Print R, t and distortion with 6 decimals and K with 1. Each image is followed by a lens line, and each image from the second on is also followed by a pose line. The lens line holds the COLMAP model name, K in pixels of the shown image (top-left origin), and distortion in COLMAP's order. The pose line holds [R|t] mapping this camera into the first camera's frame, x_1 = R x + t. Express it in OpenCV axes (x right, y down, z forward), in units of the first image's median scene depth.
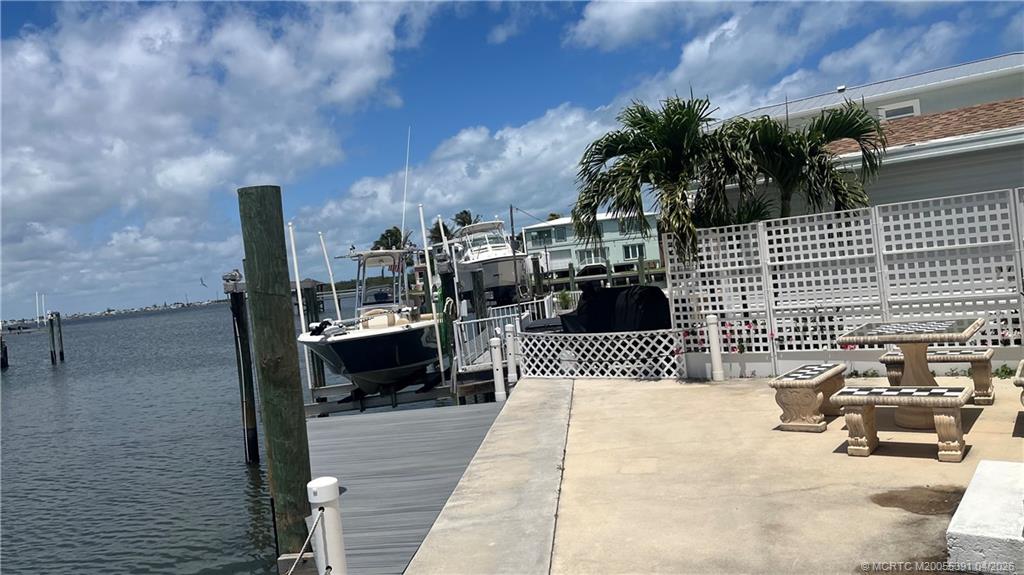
lens RADIAL K [[782.8, 0, 515.1], [0, 782.8, 281.3], [0, 0, 1]] dist [0.108953, -0.127142]
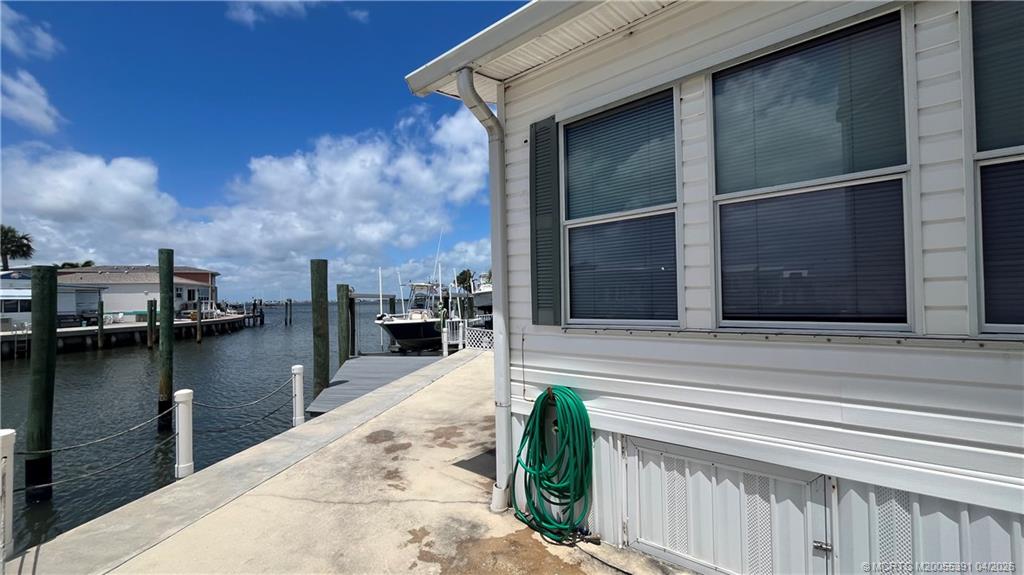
lens RADIAL K [[428.0, 0, 522.9], [0, 428.0, 290.4], [0, 0, 1]] dist [-0.001895, -0.000427]
pose [[0.995227, 0.085421, -0.047194, 0.250716], [-0.086724, 0.995886, -0.026272, -0.022733], [0.044756, 0.030239, 0.998540, -0.217808]]
